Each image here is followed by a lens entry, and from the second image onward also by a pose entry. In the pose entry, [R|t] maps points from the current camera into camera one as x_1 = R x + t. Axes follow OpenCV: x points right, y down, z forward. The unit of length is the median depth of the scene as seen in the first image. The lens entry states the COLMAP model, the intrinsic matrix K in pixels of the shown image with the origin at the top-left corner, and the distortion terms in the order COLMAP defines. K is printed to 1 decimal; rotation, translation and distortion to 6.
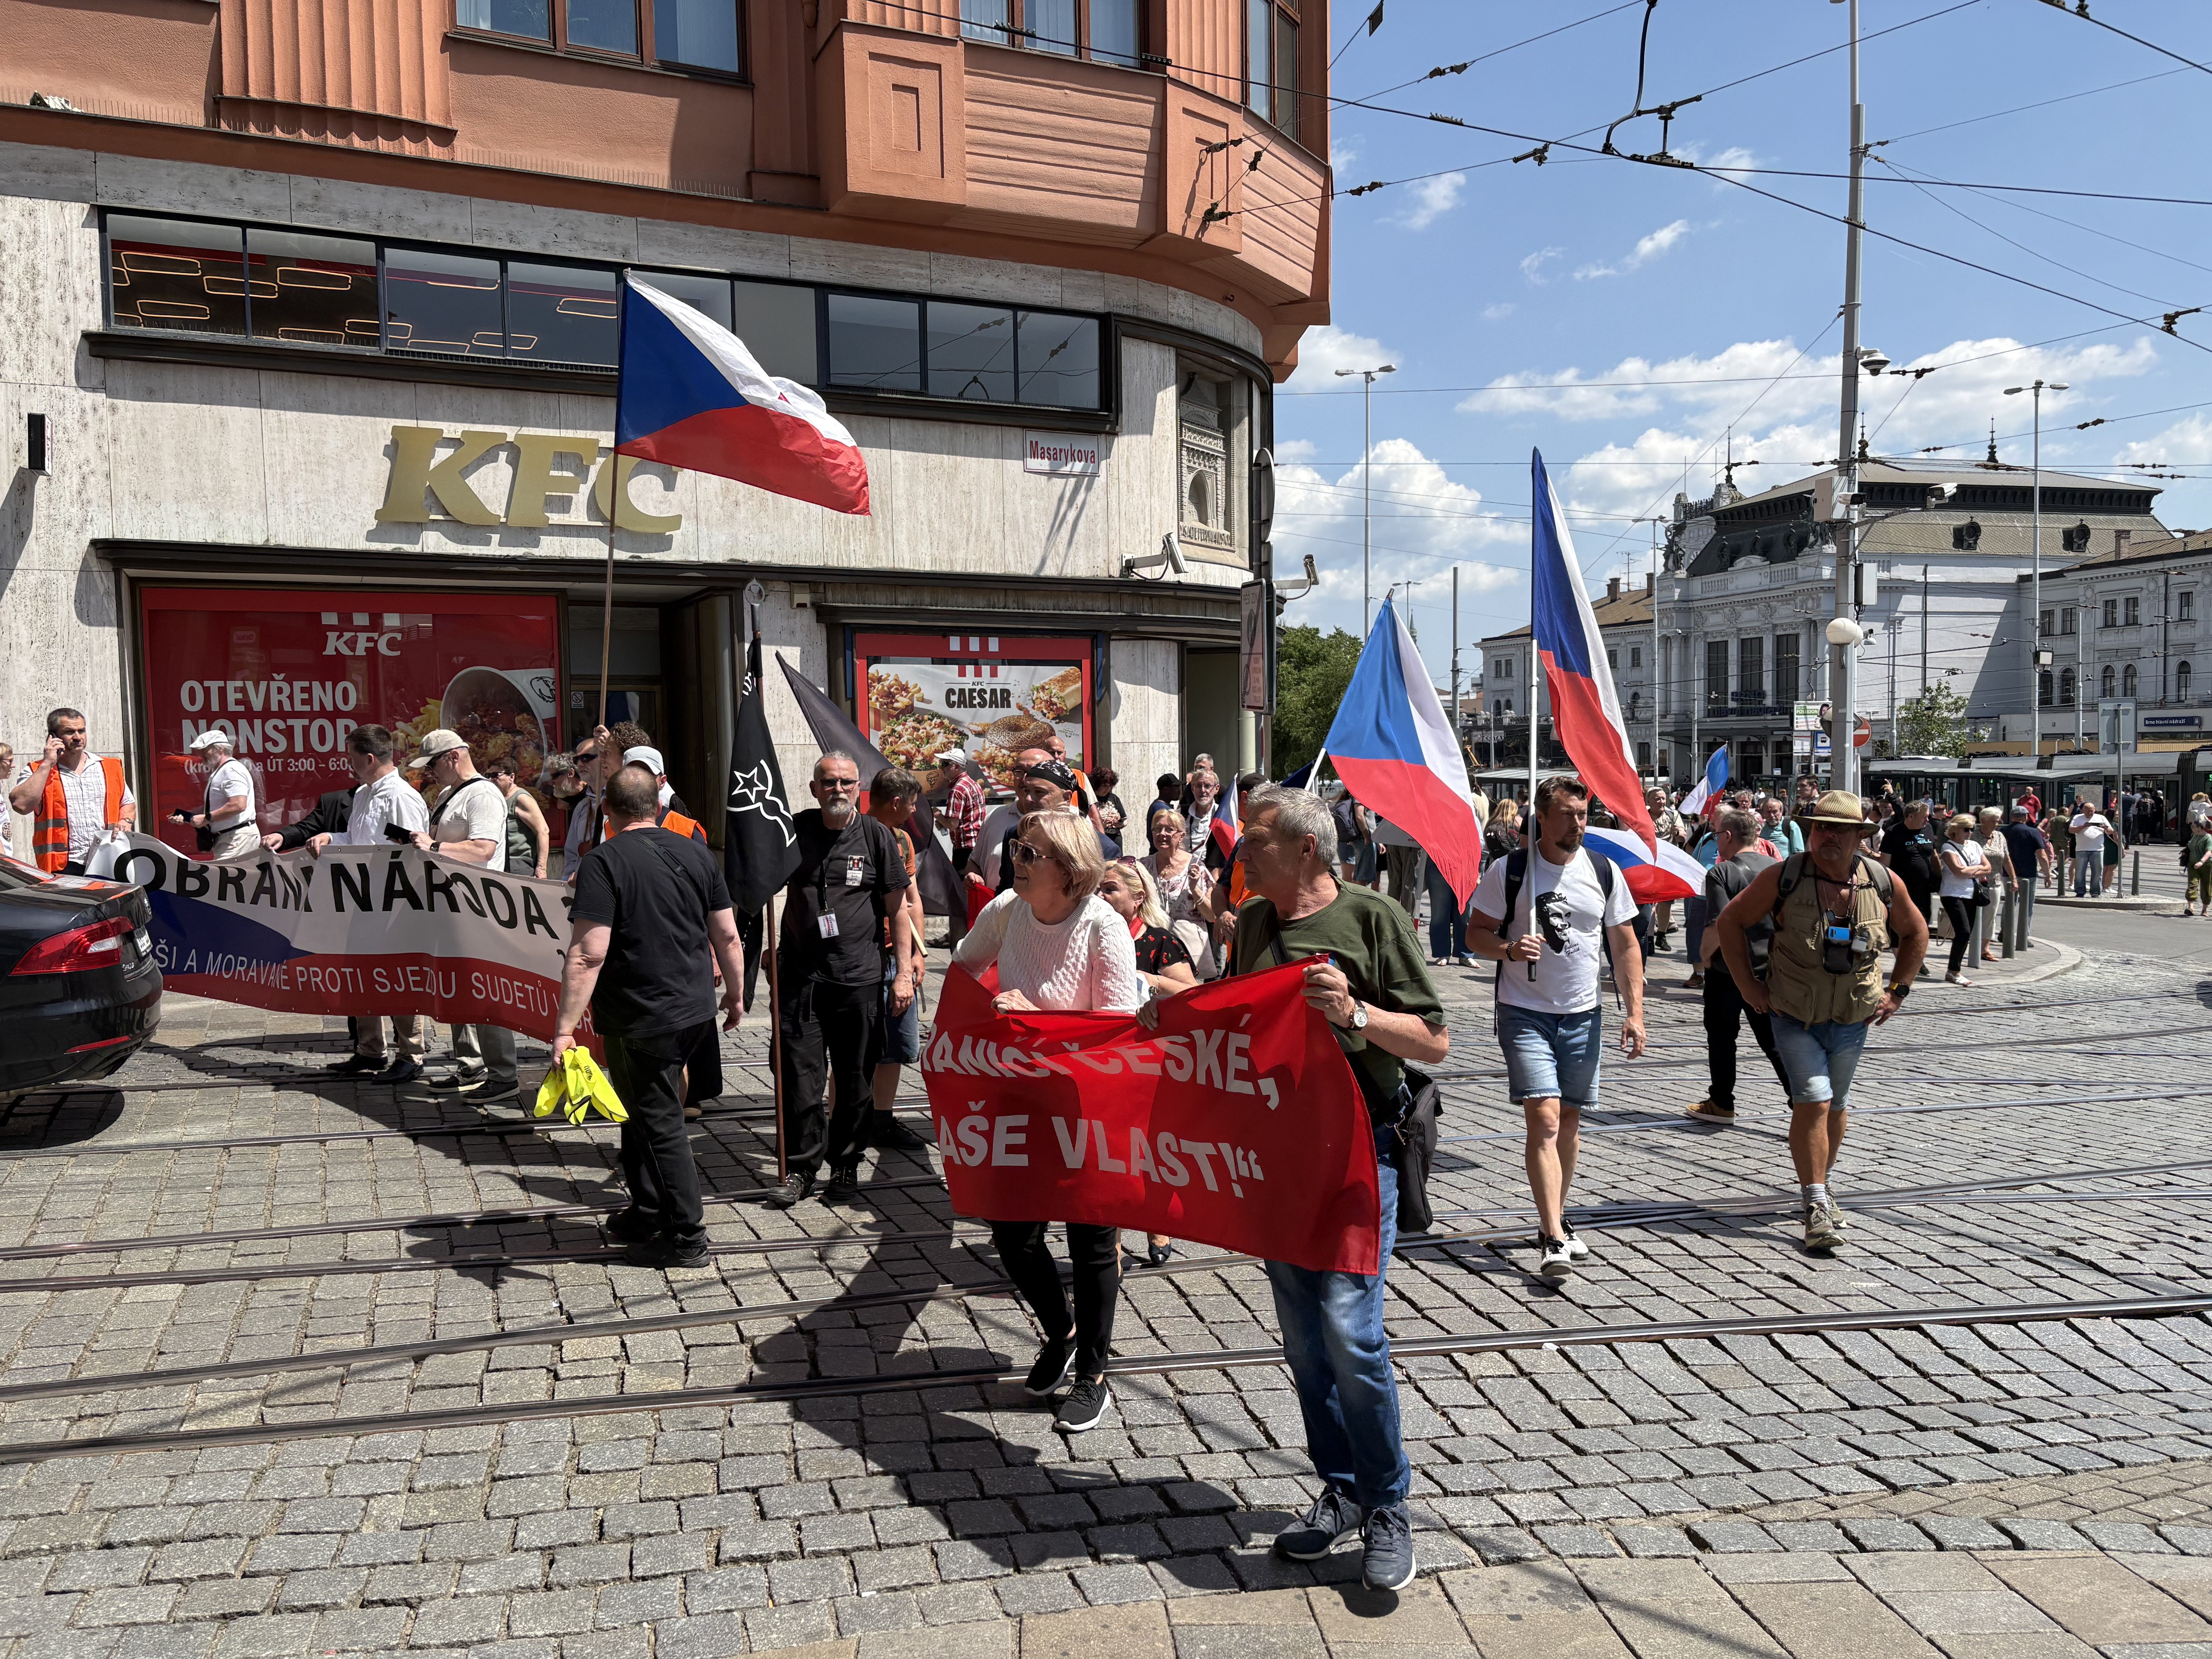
lens RADIAL K [[1675.9, 0, 1105.8], [0, 1675.9, 792.0], [0, 0, 1]] dist [0.003077, 0.081010]
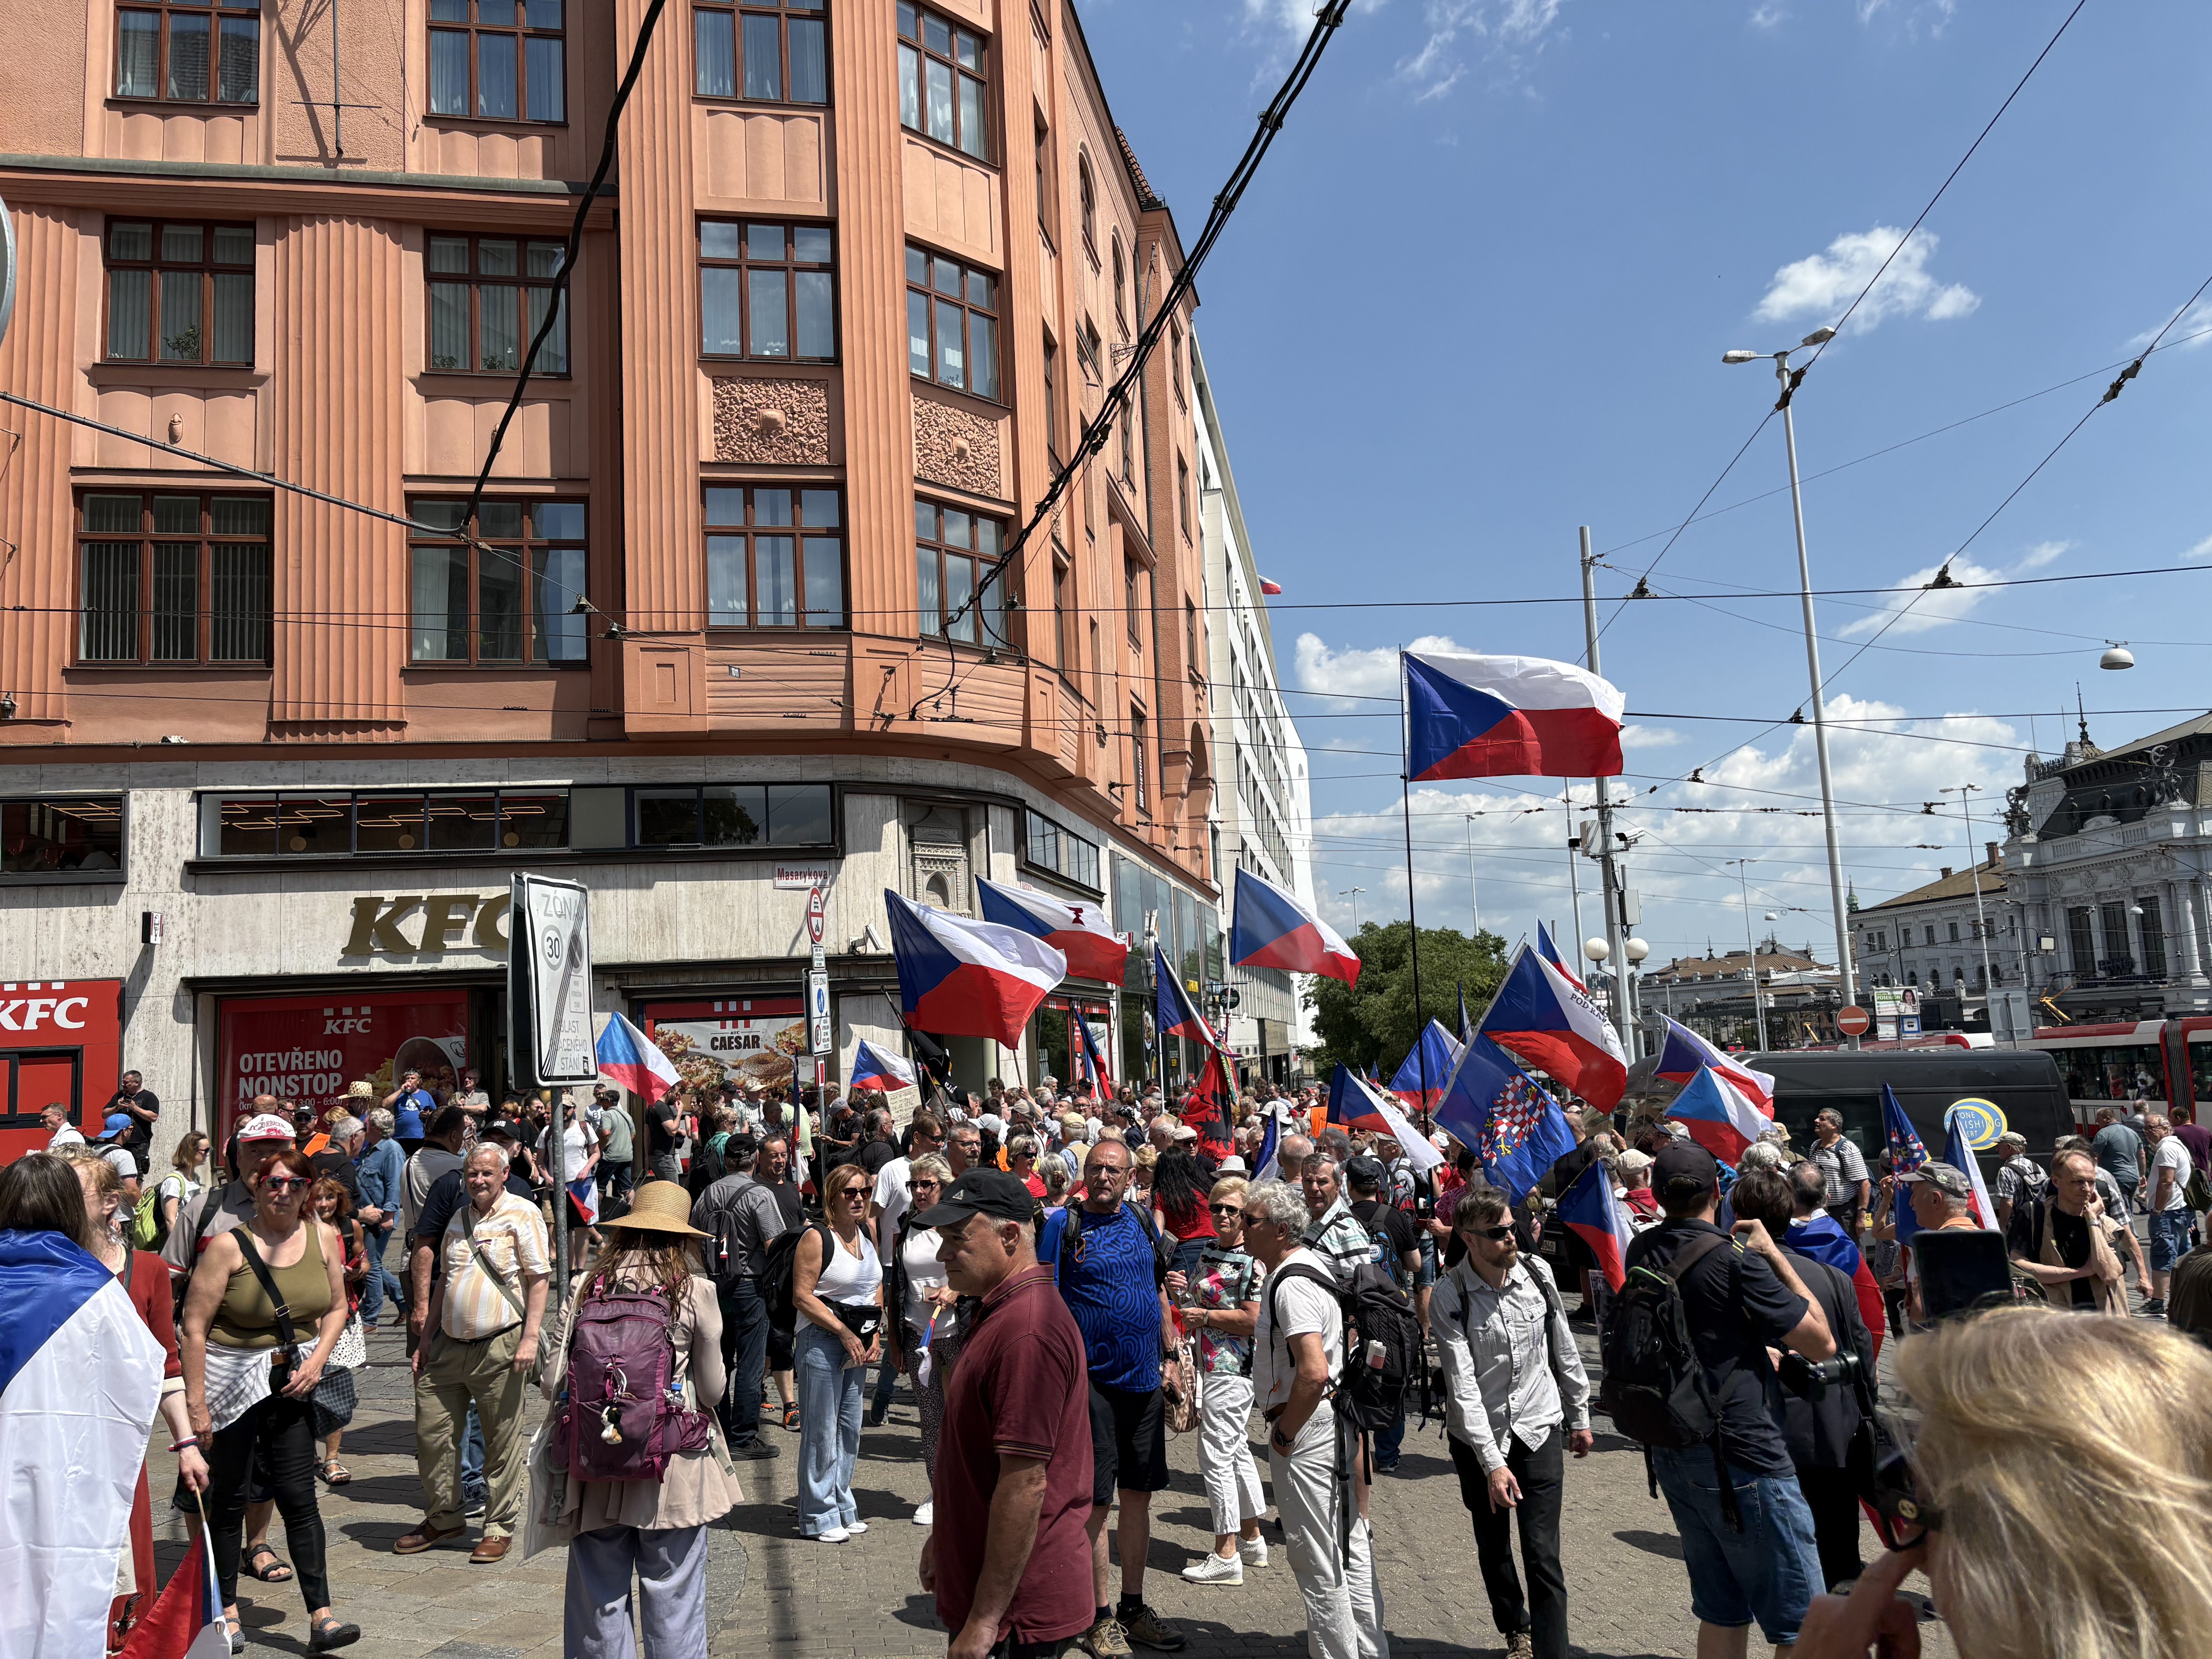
lens RADIAL K [[1651.4, 0, 1106.0], [0, 1651.4, 829.5], [0, 0, 1]] dist [0.092608, -0.123544]
pose [[0.969311, -0.061482, -0.238024, 0.572566], [0.024549, 0.987590, -0.155127, -0.005282], [0.244608, 0.144523, 0.958791, -0.348265]]
